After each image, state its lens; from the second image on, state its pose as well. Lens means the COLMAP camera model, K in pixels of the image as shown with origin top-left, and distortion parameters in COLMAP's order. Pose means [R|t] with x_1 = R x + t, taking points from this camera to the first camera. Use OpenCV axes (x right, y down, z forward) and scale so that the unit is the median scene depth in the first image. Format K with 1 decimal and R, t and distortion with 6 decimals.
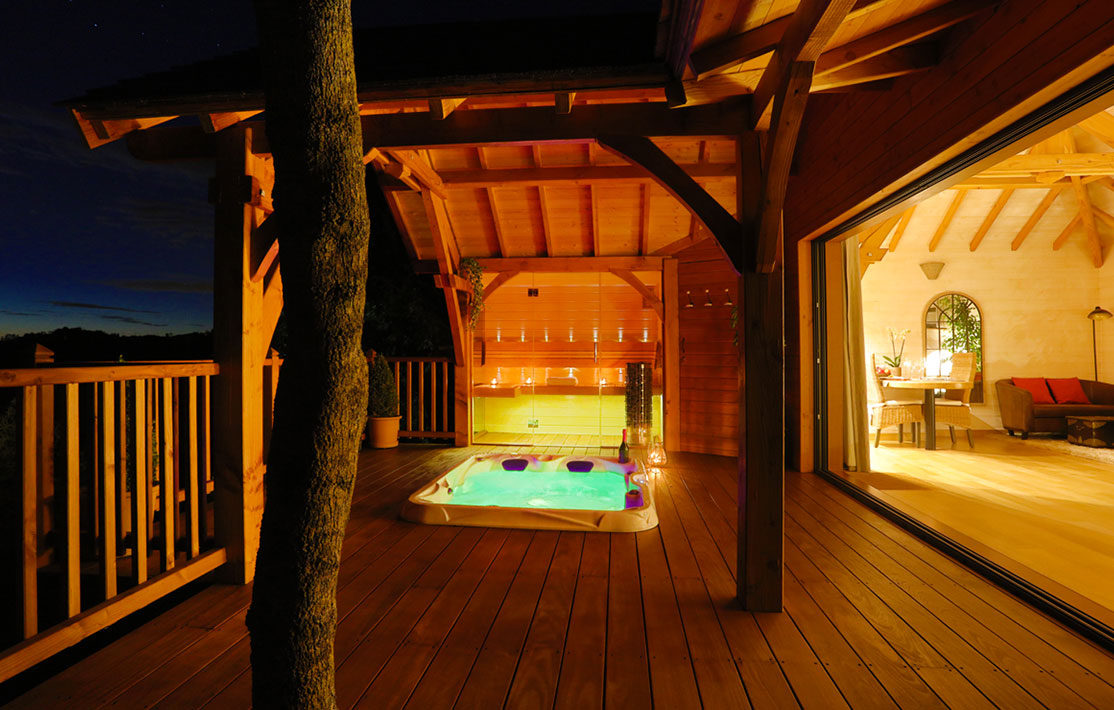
lens RADIAL K [[595.9, 0, 557.0], [0, 595.9, 355.0], [0, 0, 1]] dist [-0.003801, -0.001080]
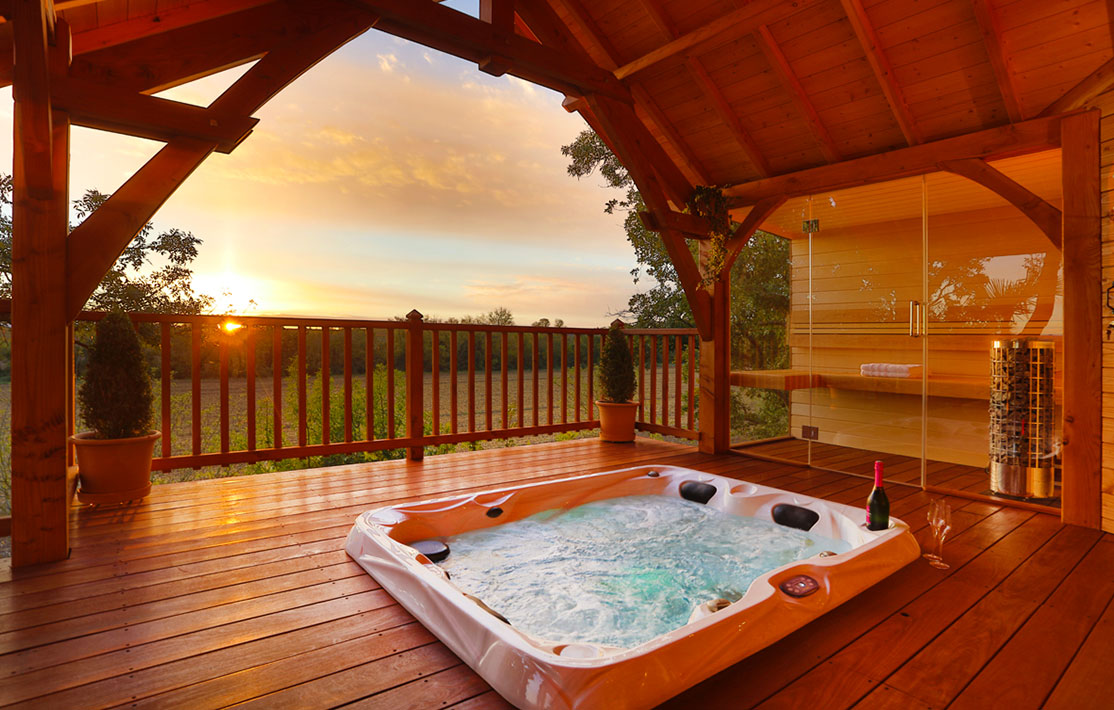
lens RADIAL K [[595.9, 0, 557.0], [0, 595.9, 355.0], [0, 0, 1]] dist [-0.003801, -0.001080]
pose [[0.704683, 0.034259, -0.708694, 0.227013], [-0.024846, 0.999413, 0.023606, 0.021288], [0.709087, 0.000974, 0.705121, 0.374798]]
